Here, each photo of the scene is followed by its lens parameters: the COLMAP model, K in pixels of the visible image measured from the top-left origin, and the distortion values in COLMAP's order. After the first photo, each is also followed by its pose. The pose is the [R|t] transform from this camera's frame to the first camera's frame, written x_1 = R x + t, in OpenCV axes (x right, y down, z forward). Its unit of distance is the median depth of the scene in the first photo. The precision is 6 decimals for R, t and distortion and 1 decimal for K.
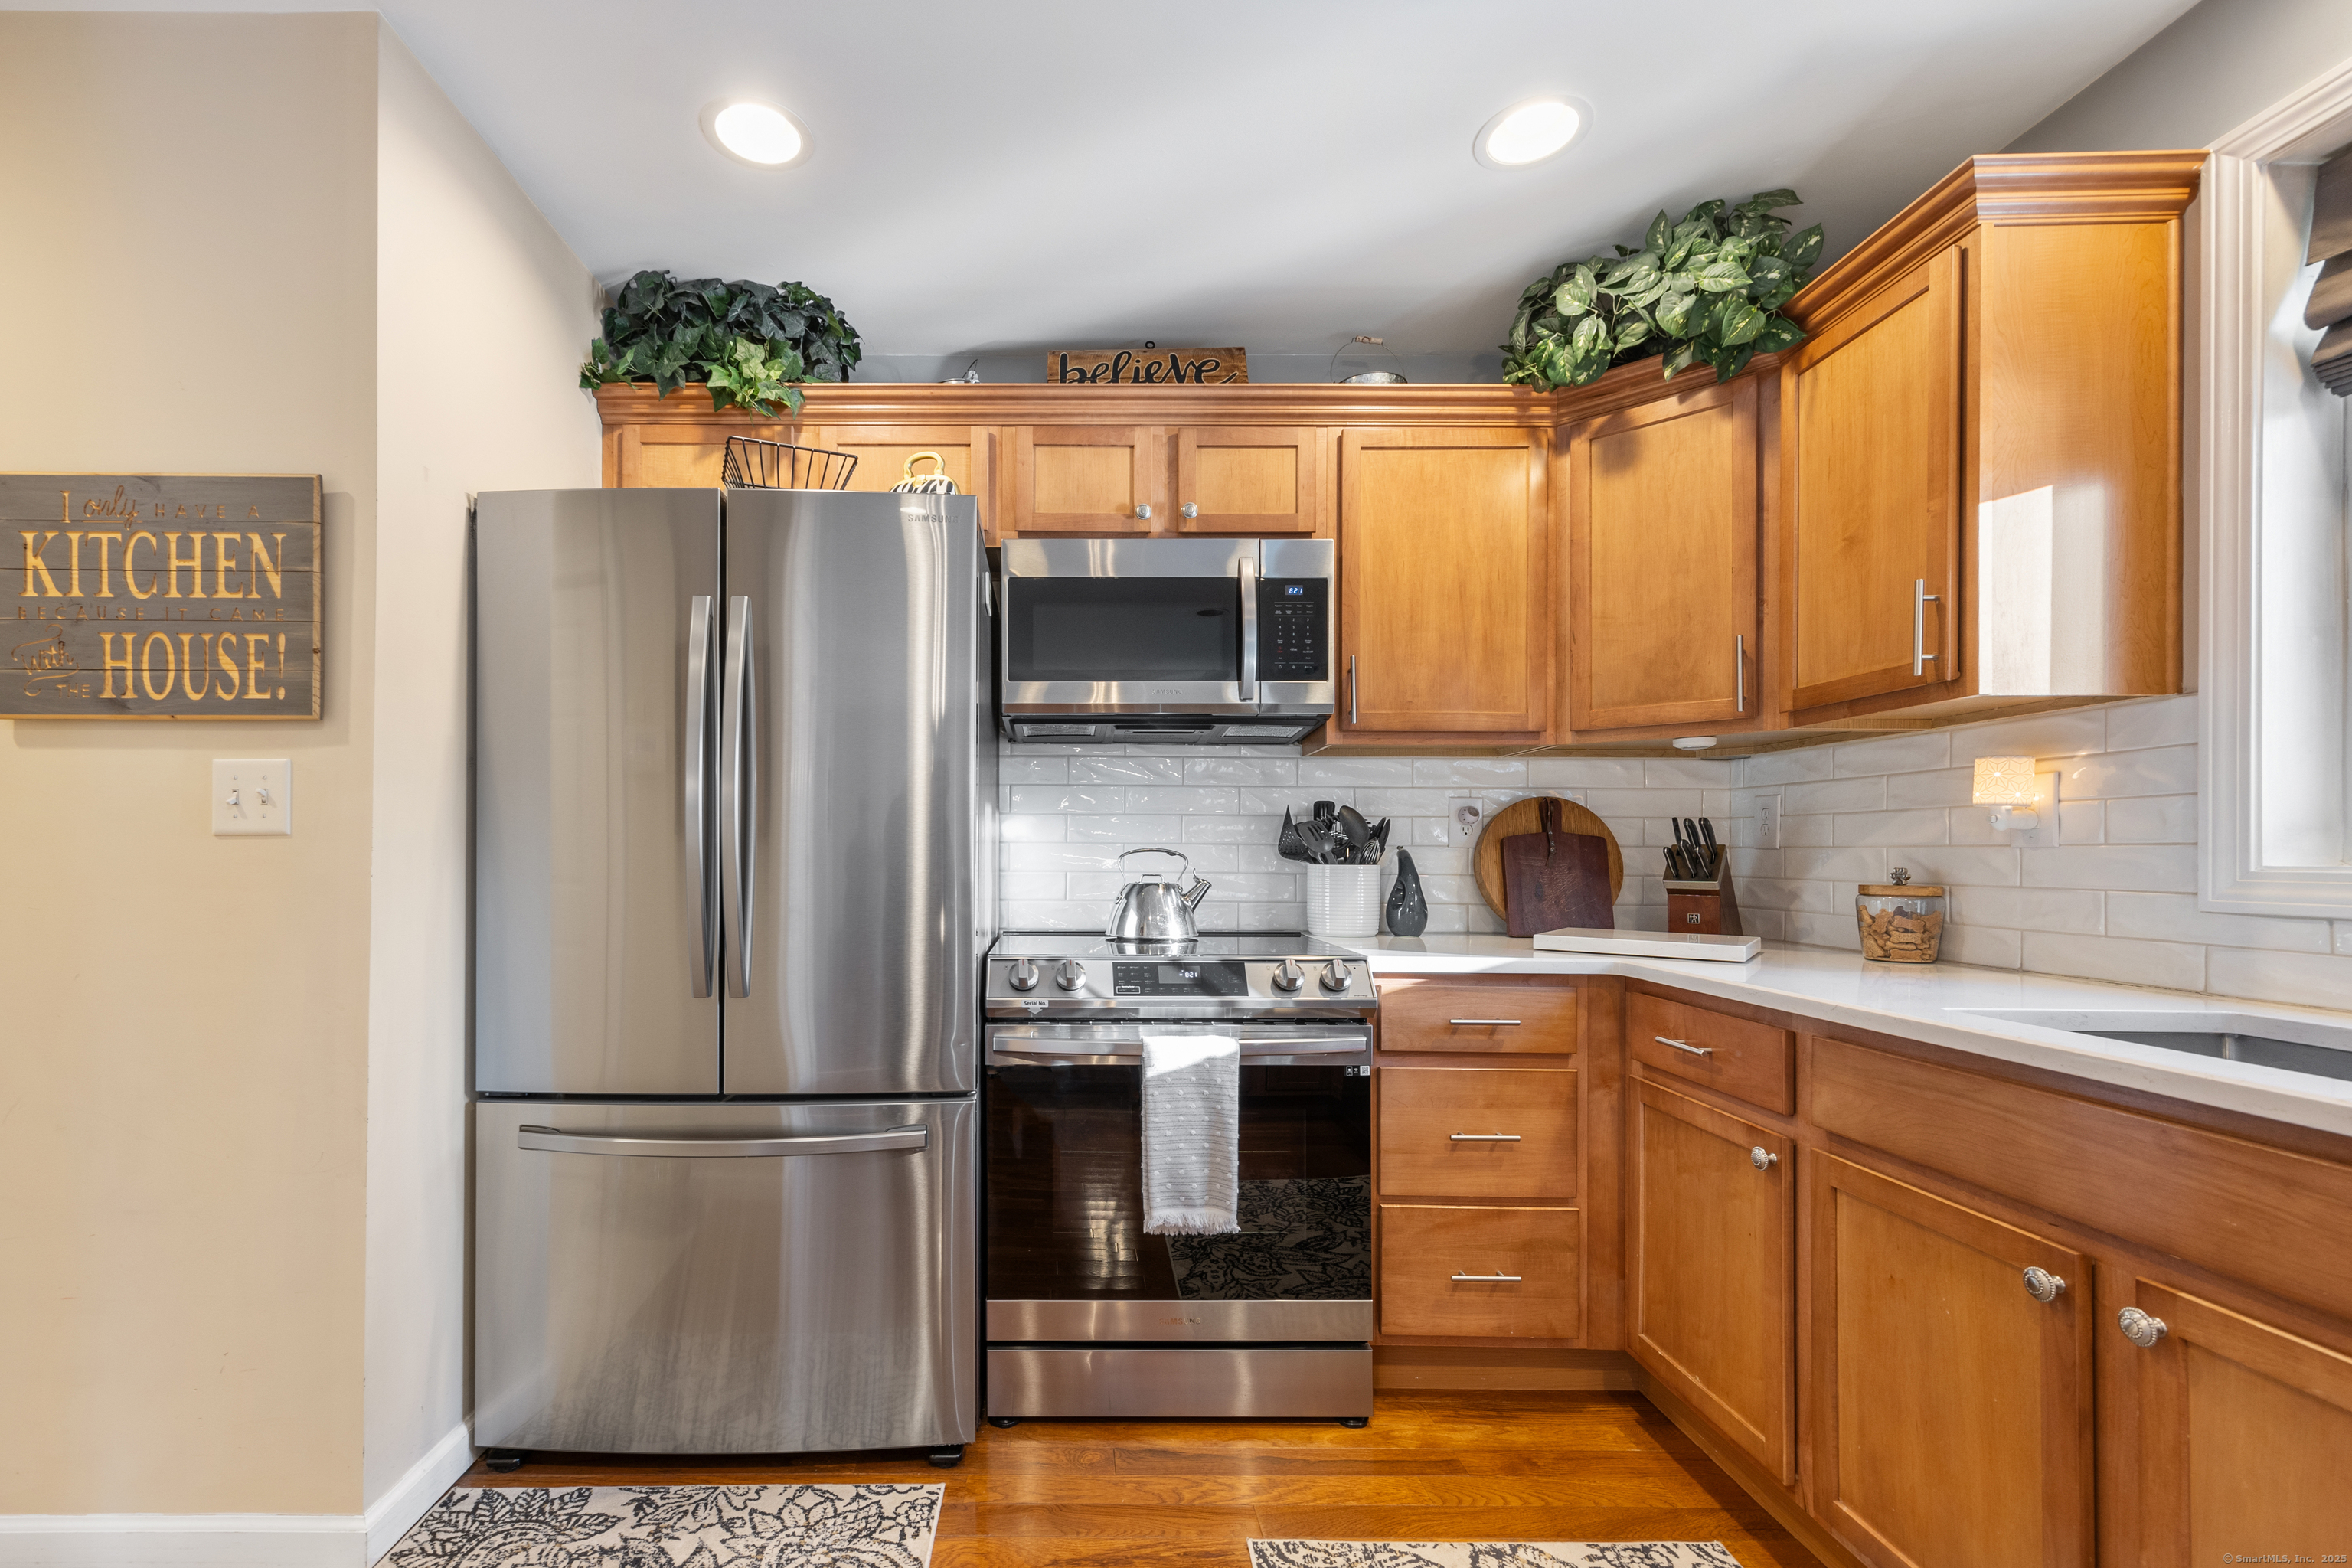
lens RADIAL K [[1015.1, 0, 1065.3], [0, 1015.1, 847.3], [0, 0, 1]] dist [0.007380, 0.000315]
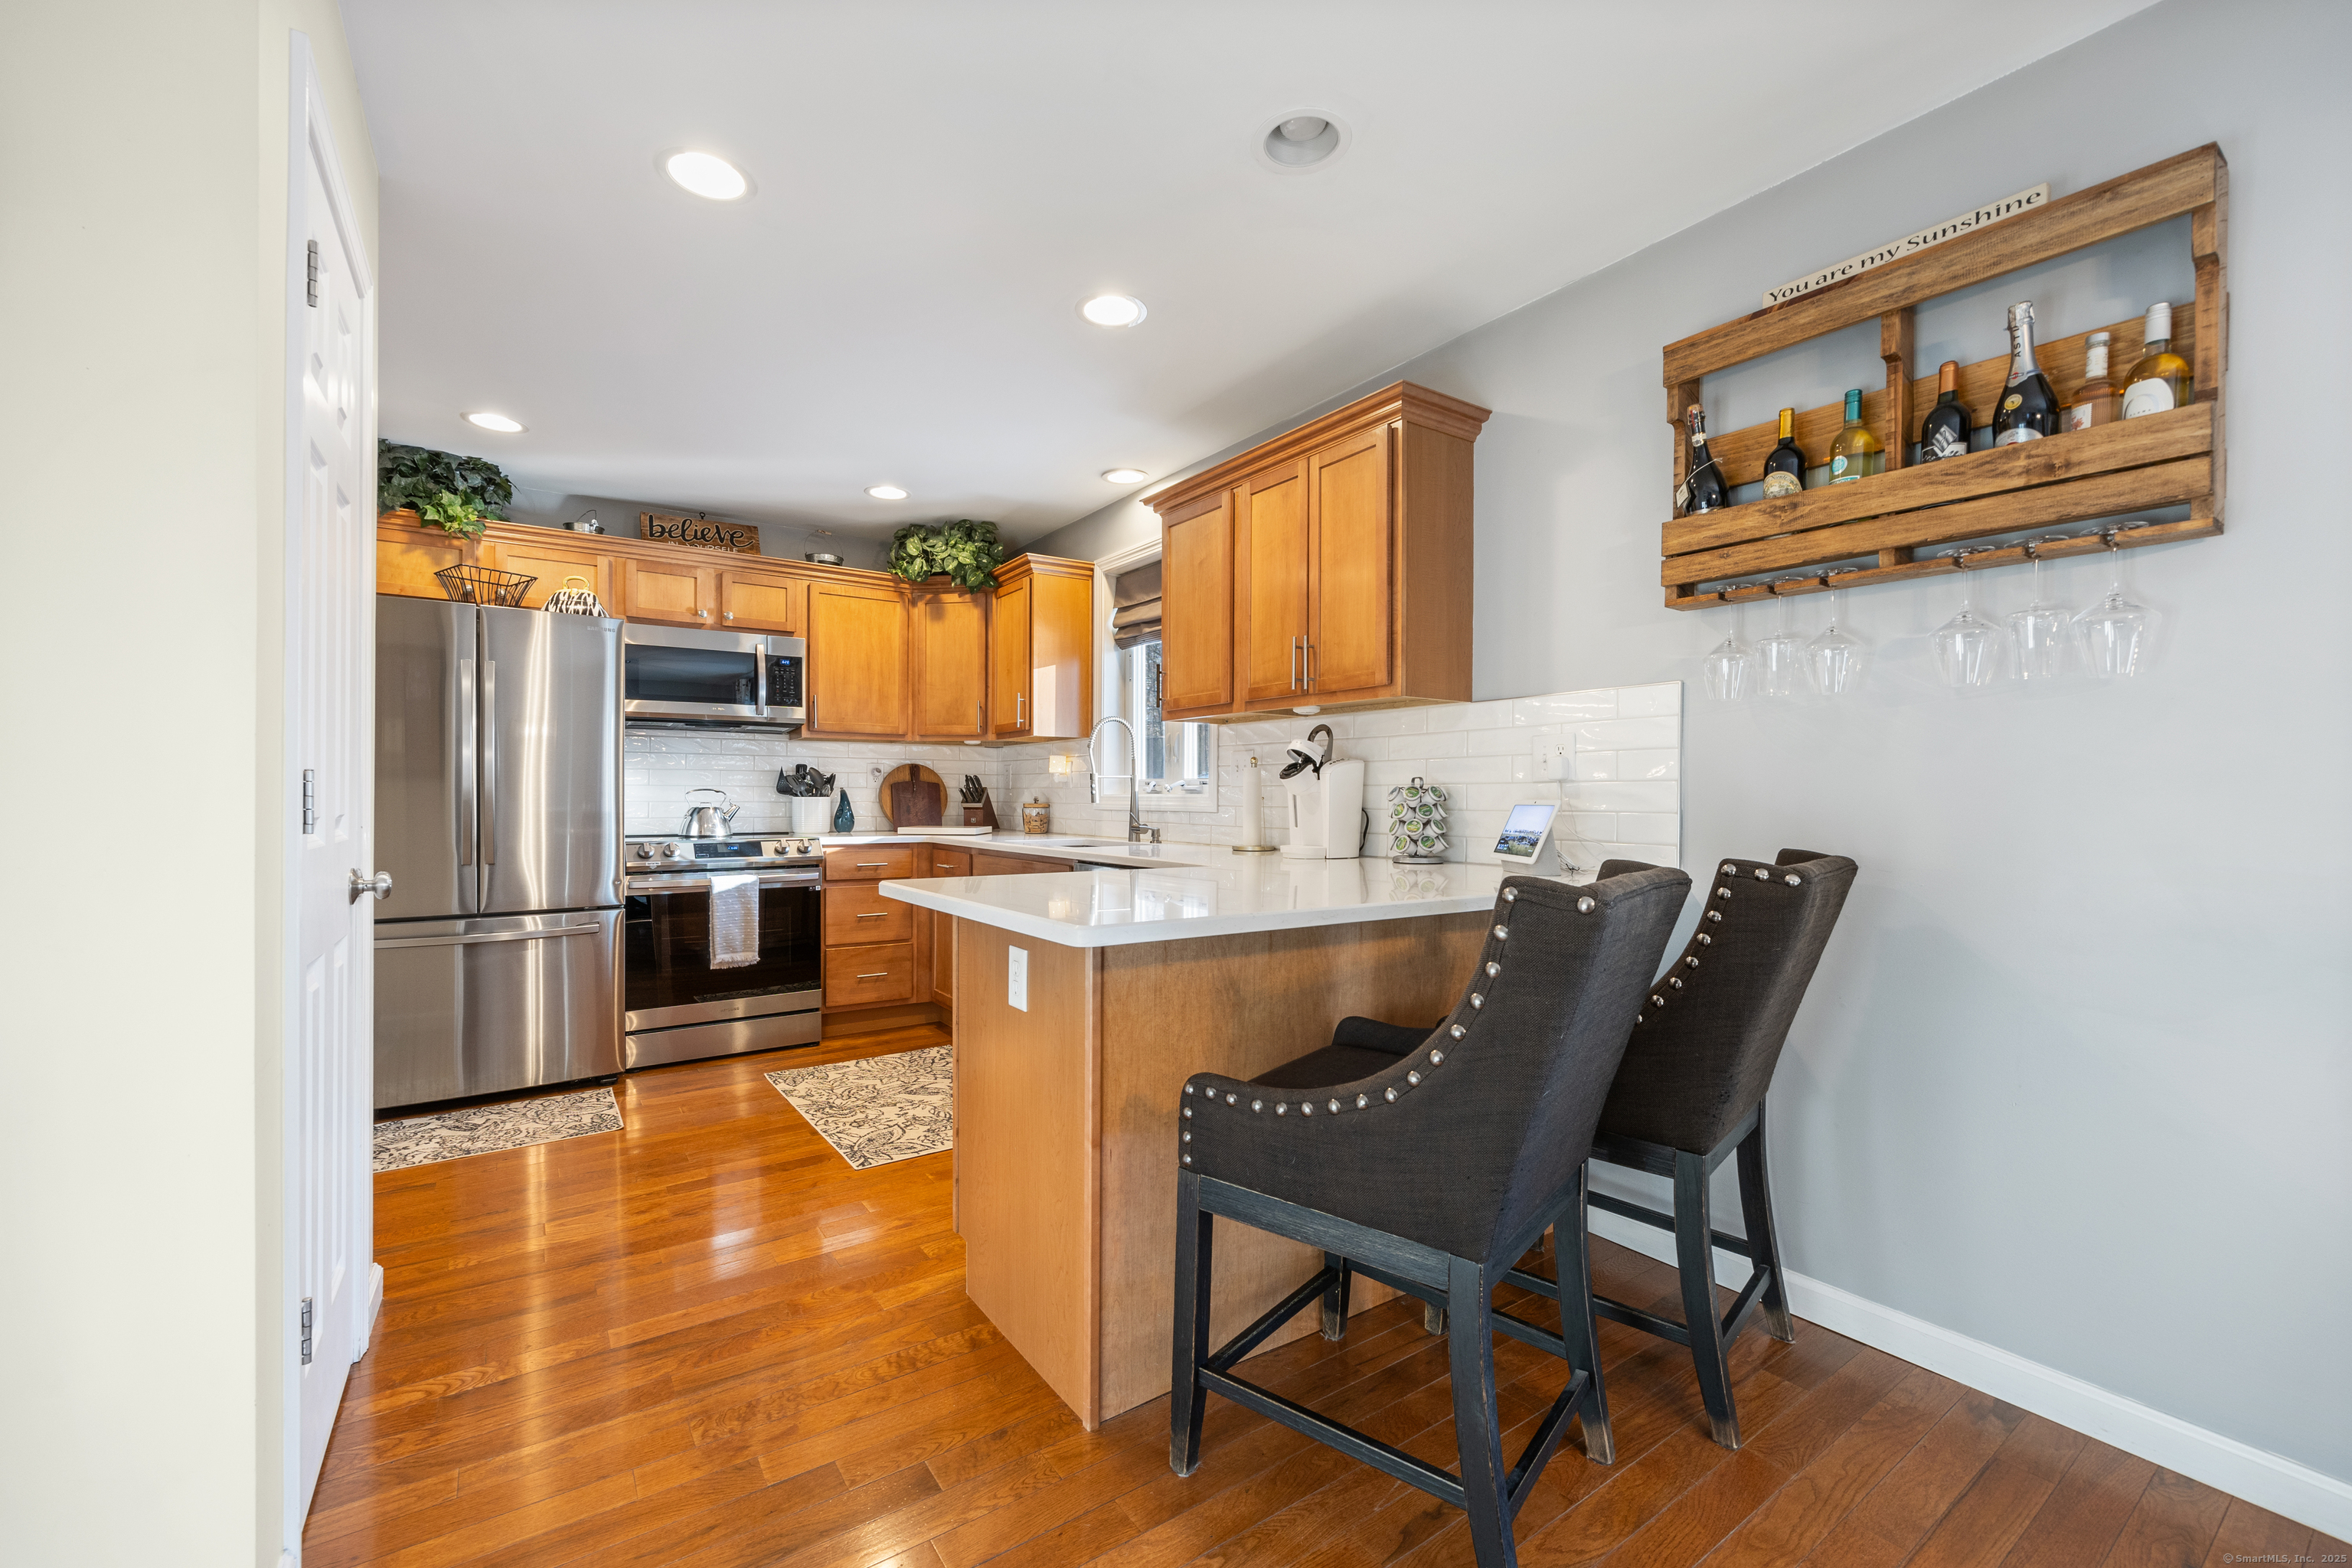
lens RADIAL K [[955.9, 0, 1169.5], [0, 955.9, 792.5], [0, 0, 1]] dist [-0.000421, 0.000035]
pose [[0.823337, -0.001028, 0.567552, -0.251465], [-0.000513, 0.999997, 0.002555, 0.004114], [-0.567552, -0.002395, 0.823334, -1.121458]]
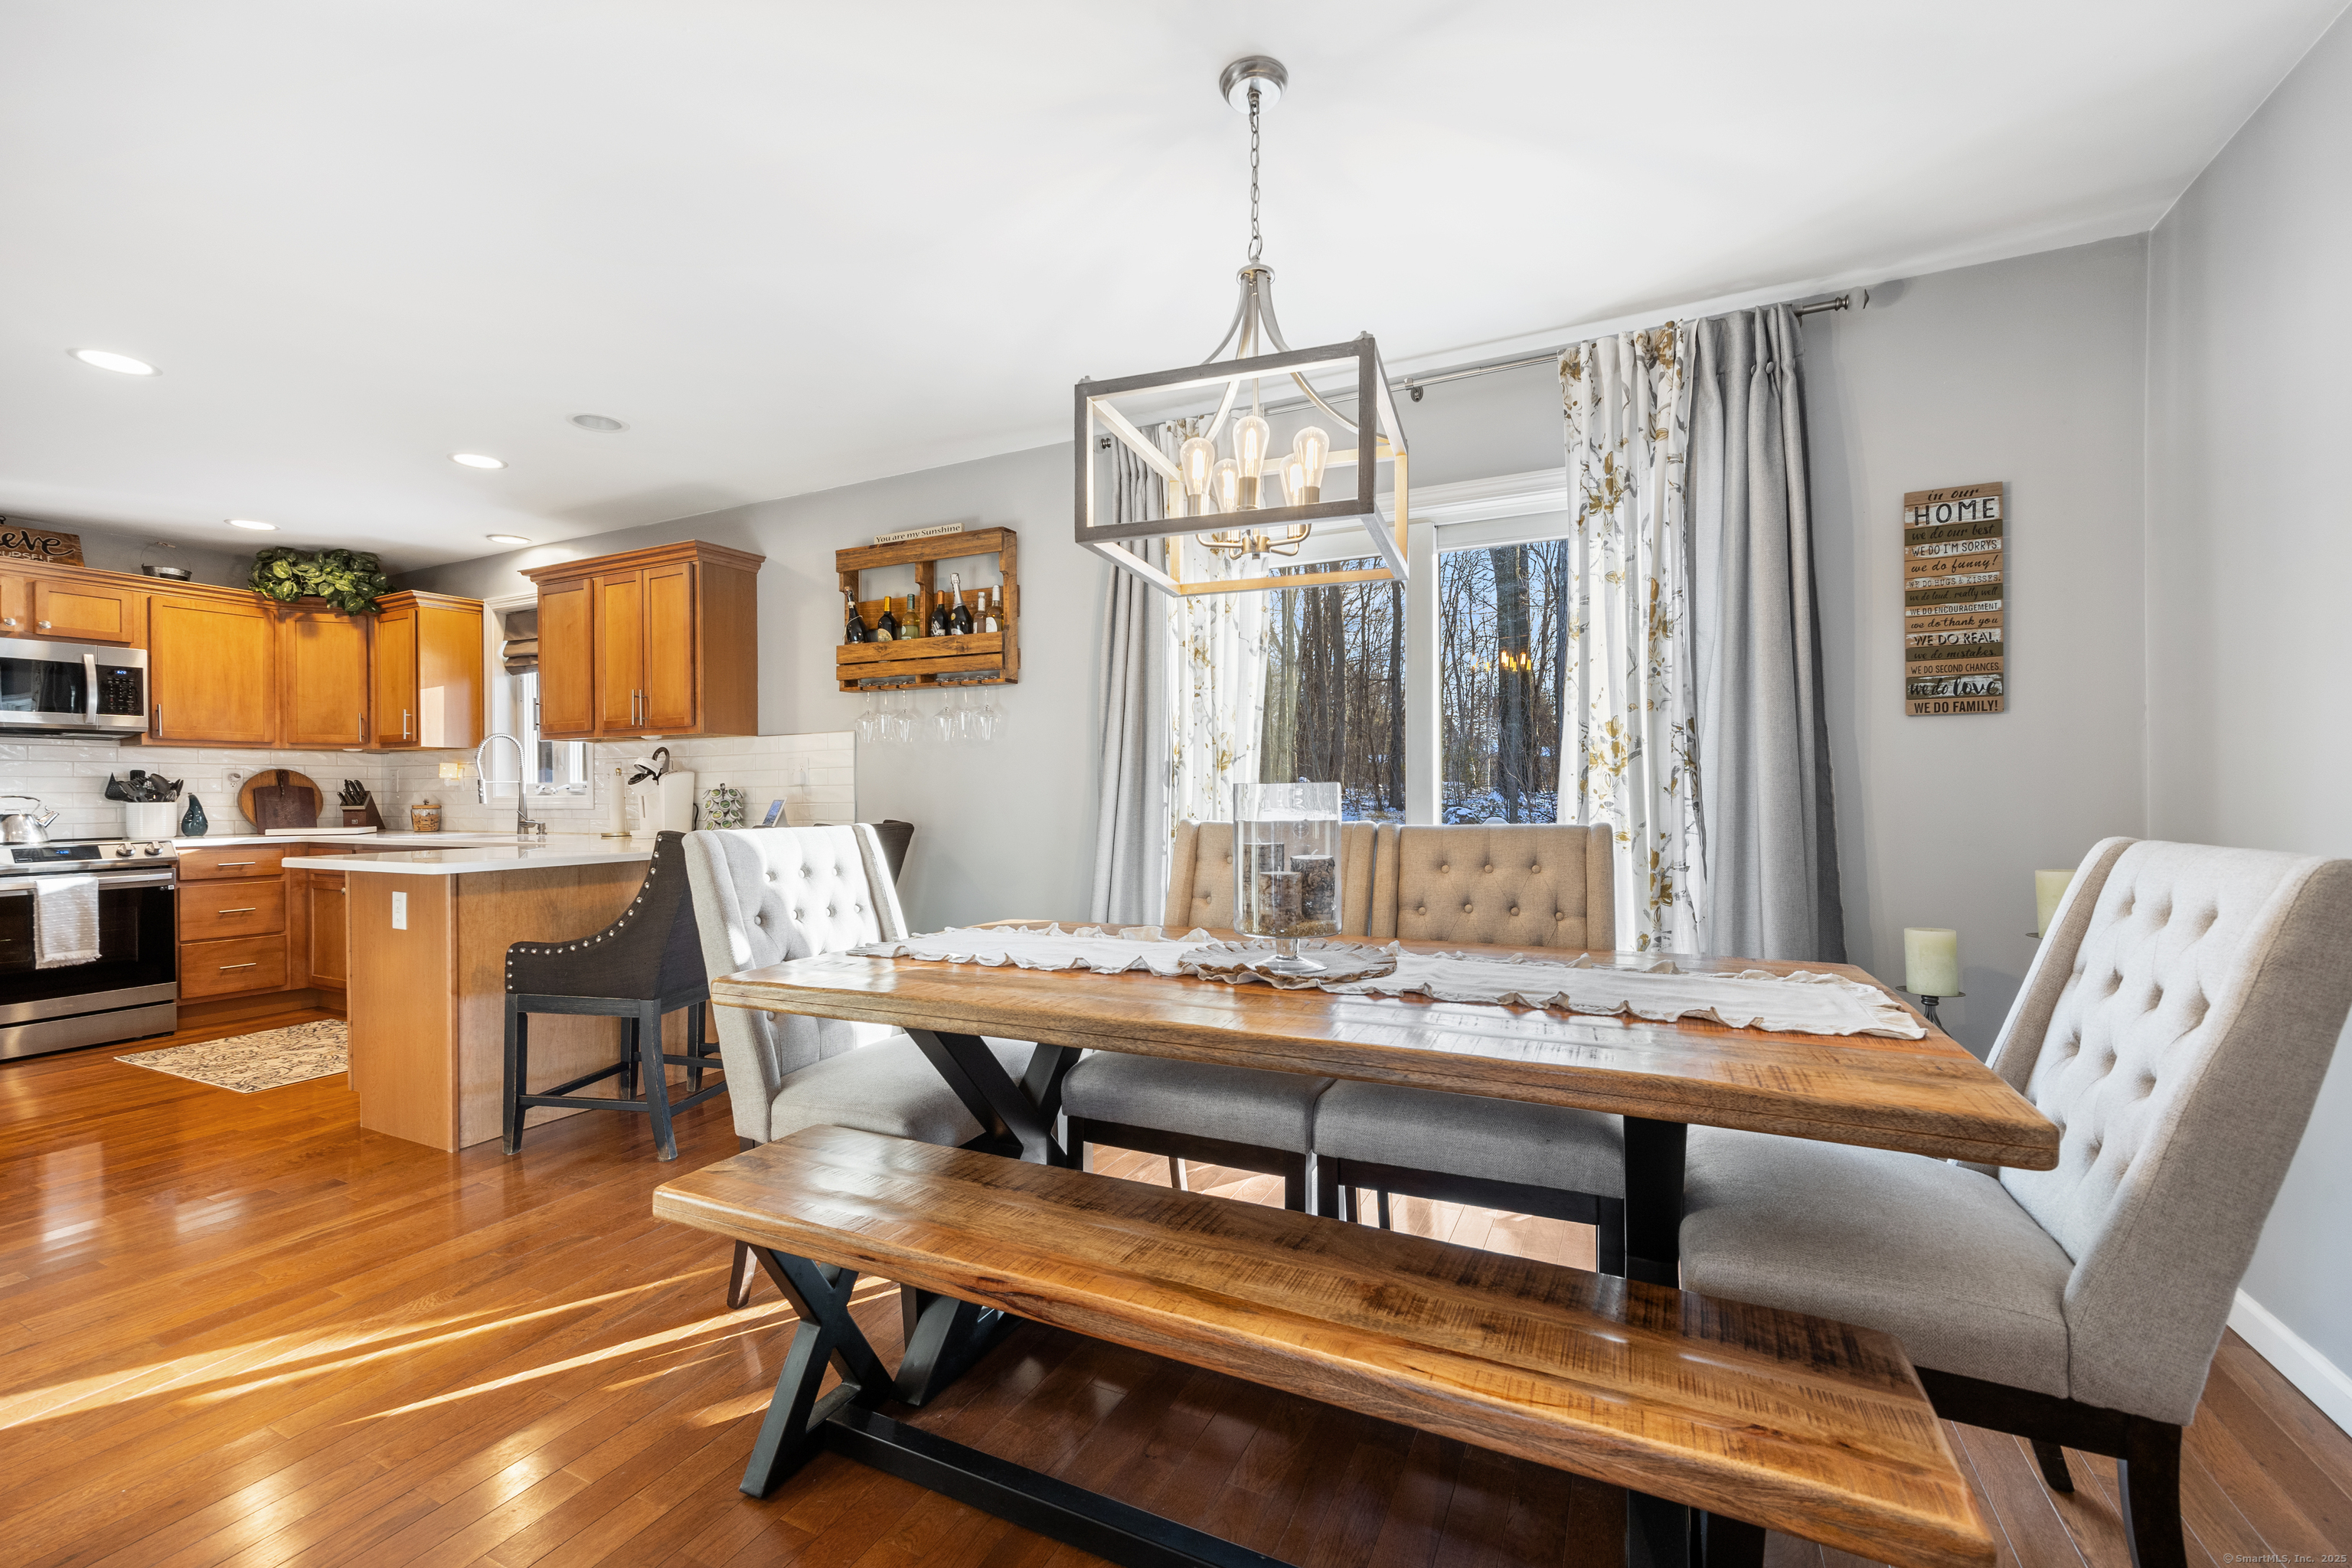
lens RADIAL K [[978.1, 0, 1173.0], [0, 978.1, 790.6], [0, 0, 1]] dist [0.000080, 0.000452]
pose [[0.449157, -0.008646, 0.893411, -0.674774], [0.007522, 0.999954, 0.005895, -0.003171], [-0.893421, 0.004072, 0.449201, -2.058158]]
